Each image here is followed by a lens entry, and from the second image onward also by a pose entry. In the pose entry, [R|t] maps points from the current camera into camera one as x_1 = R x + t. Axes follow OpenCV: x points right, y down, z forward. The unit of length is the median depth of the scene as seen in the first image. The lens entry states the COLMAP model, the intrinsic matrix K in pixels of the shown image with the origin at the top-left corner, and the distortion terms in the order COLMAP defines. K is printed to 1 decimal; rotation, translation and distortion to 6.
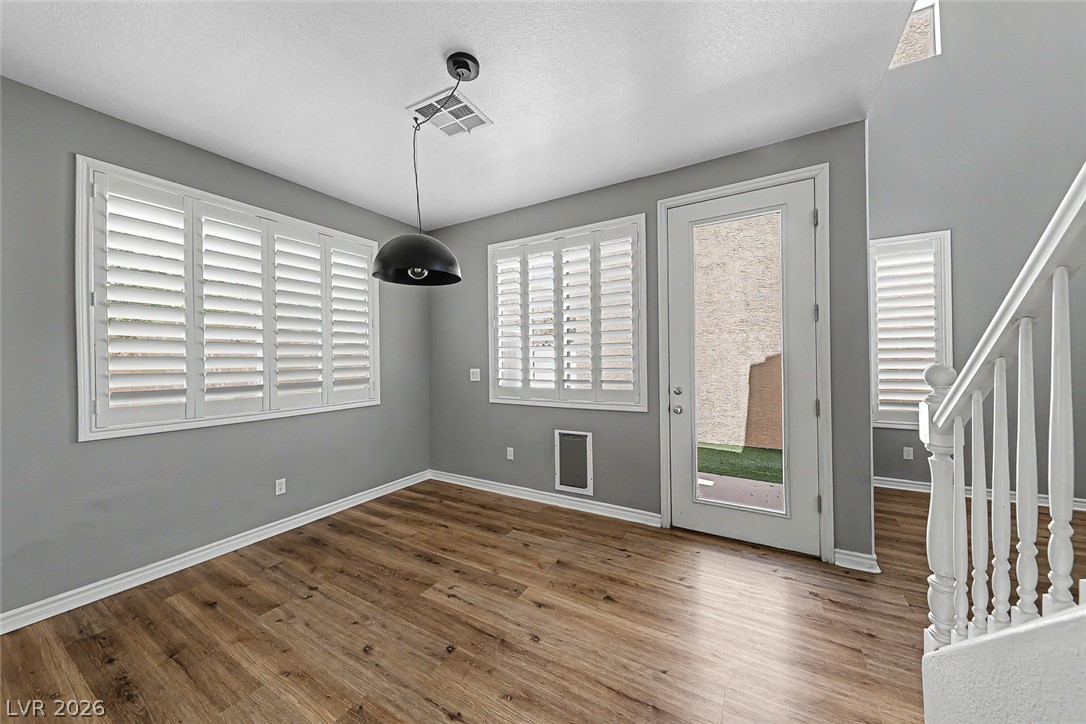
lens RADIAL K [[378.2, 0, 540.5], [0, 378.2, 358.3], [0, 0, 1]] dist [0.012775, -0.007843]
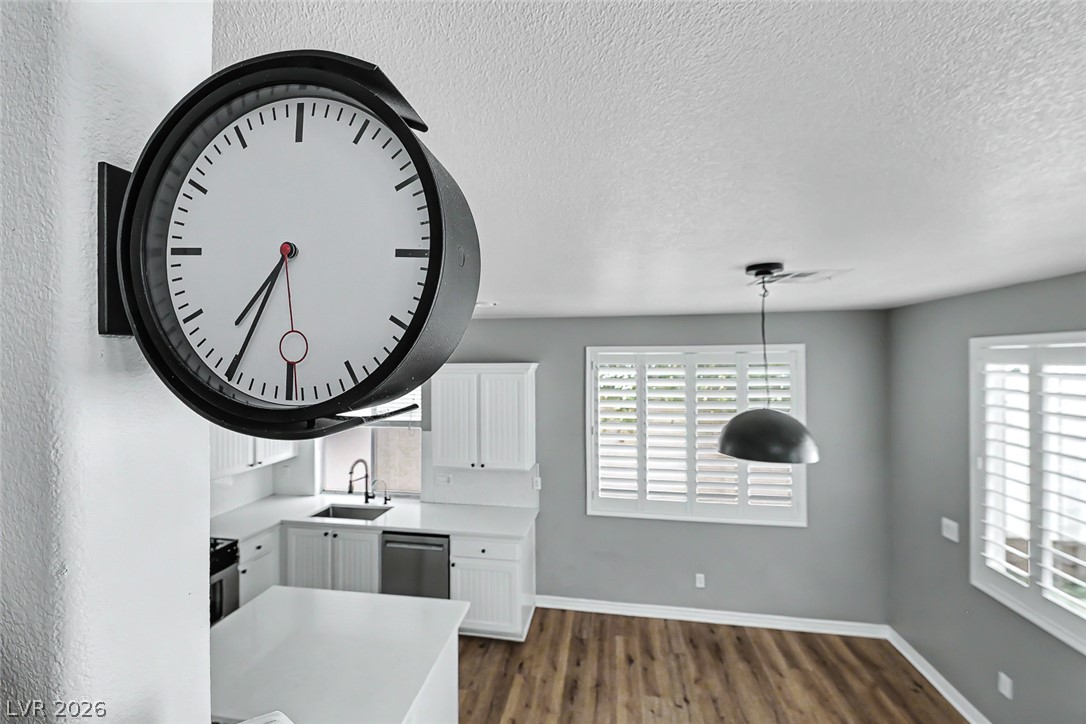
lens RADIAL K [[426.2, 0, 542.4], [0, 426.2, 358.7], [0, 0, 1]] dist [0.002546, -0.000045]
pose [[0.362460, 0.002647, -0.931996, 0.408764], [0.001452, 0.999993, 0.003405, -0.398758], [0.931998, -0.002588, 0.362454, 0.088712]]
